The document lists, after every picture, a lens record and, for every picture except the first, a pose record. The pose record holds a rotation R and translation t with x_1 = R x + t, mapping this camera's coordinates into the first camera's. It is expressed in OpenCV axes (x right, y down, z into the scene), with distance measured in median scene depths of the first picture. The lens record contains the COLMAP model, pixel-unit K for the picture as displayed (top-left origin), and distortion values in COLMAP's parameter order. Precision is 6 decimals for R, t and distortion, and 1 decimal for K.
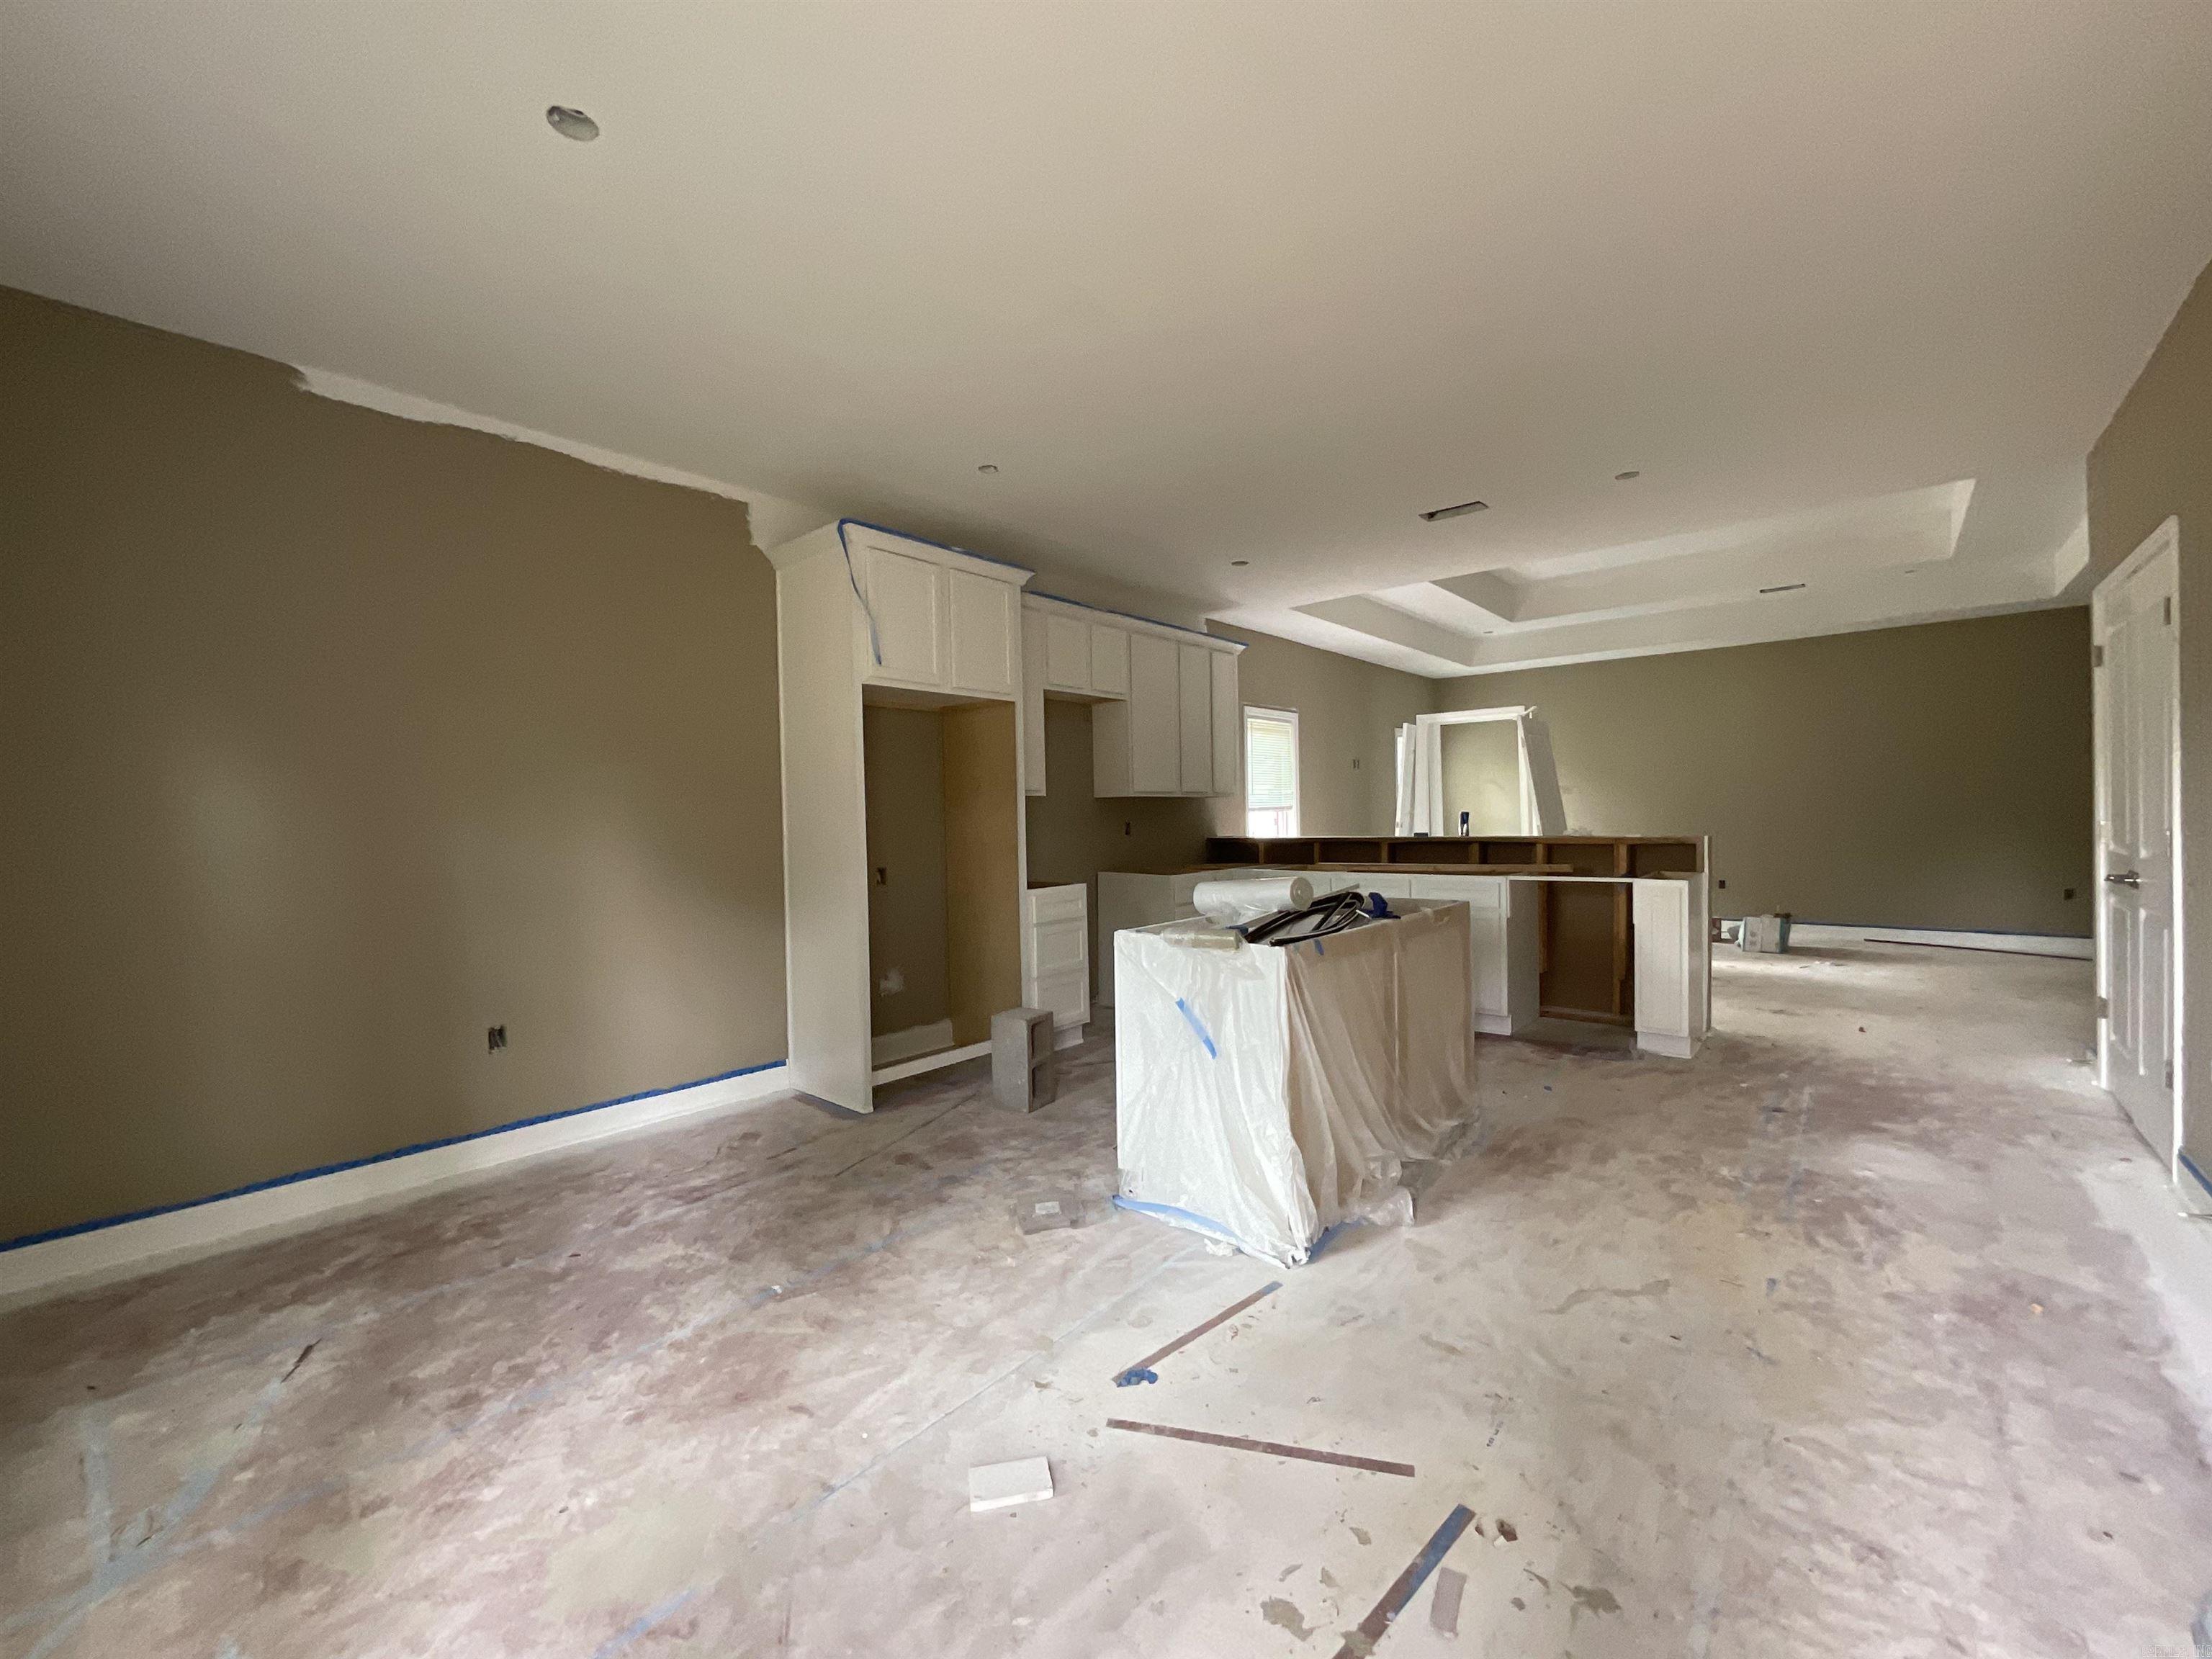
lens RADIAL K [[888.0, 0, 1104.8], [0, 888.0, 825.9], [0, 0, 1]] dist [-0.001928, -0.001011]
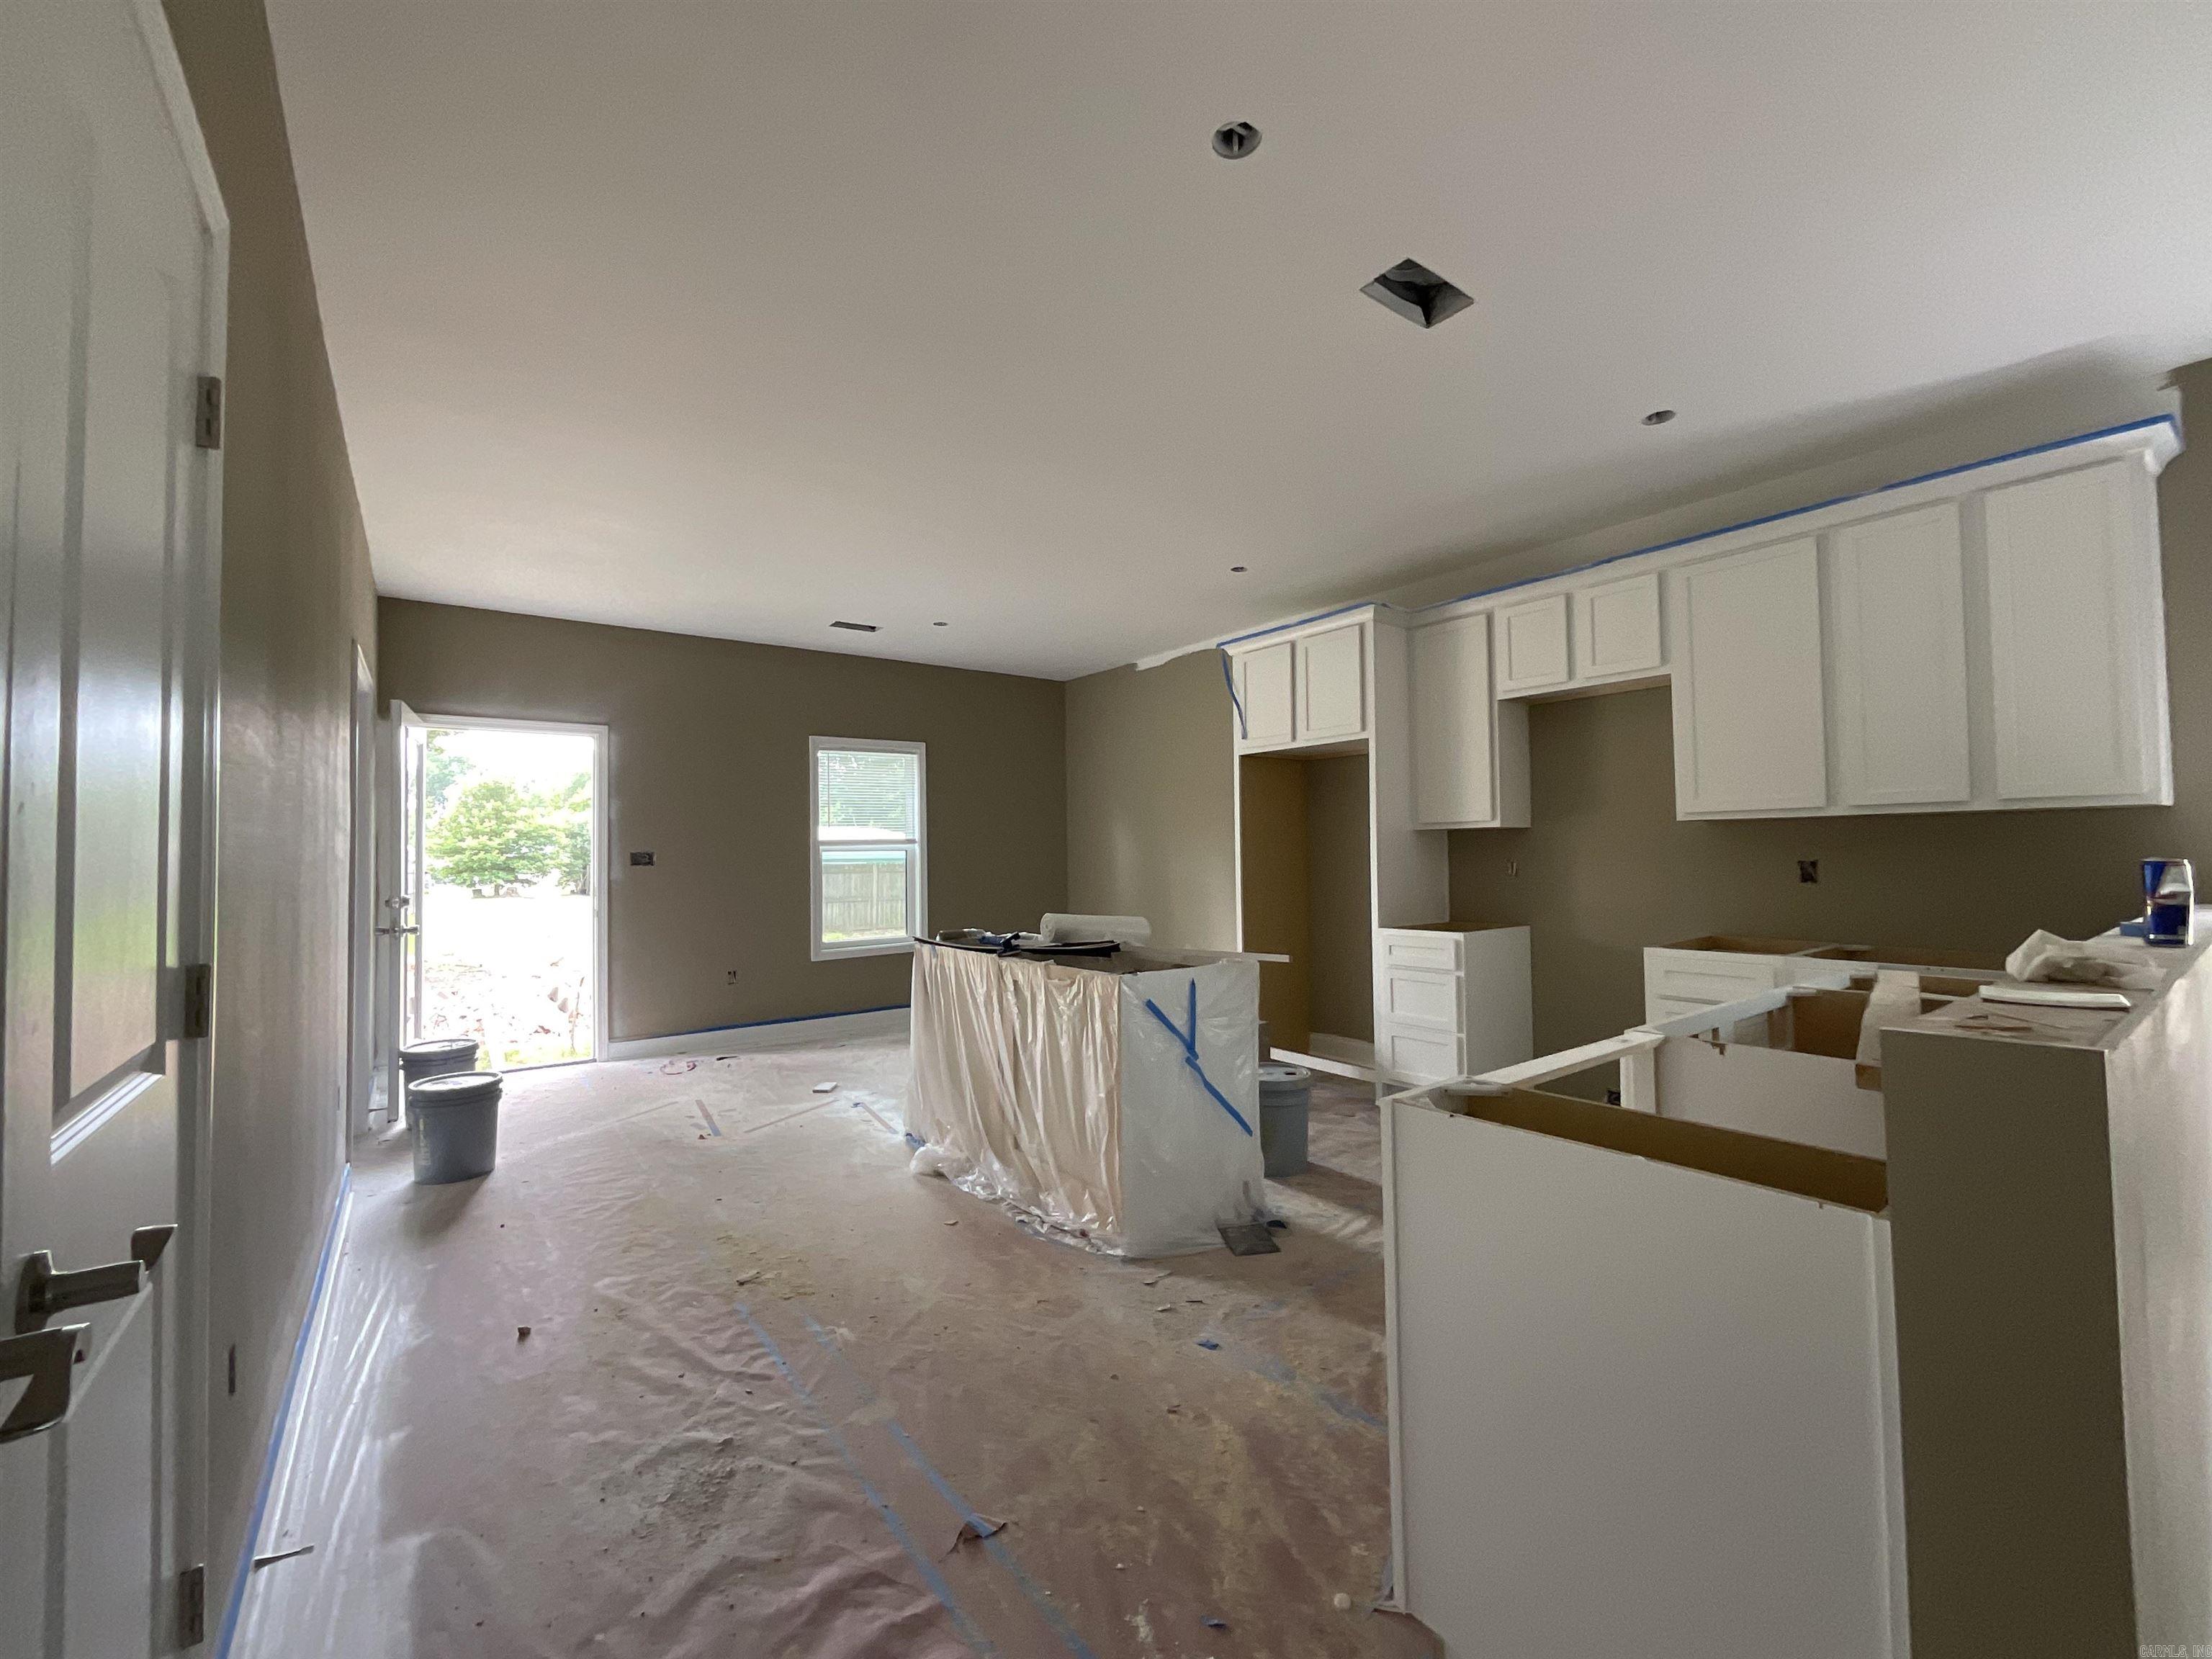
lens RADIAL K [[888.0, 0, 1104.8], [0, 888.0, 825.9], [0, 0, 1]] dist [-0.001928, -0.001011]
pose [[-0.217287, -0.011002, -0.976046, 1.551872], [0.004236, 0.999916, -0.012214, -0.048633], [0.976099, -0.006788, -0.217222, 1.537921]]
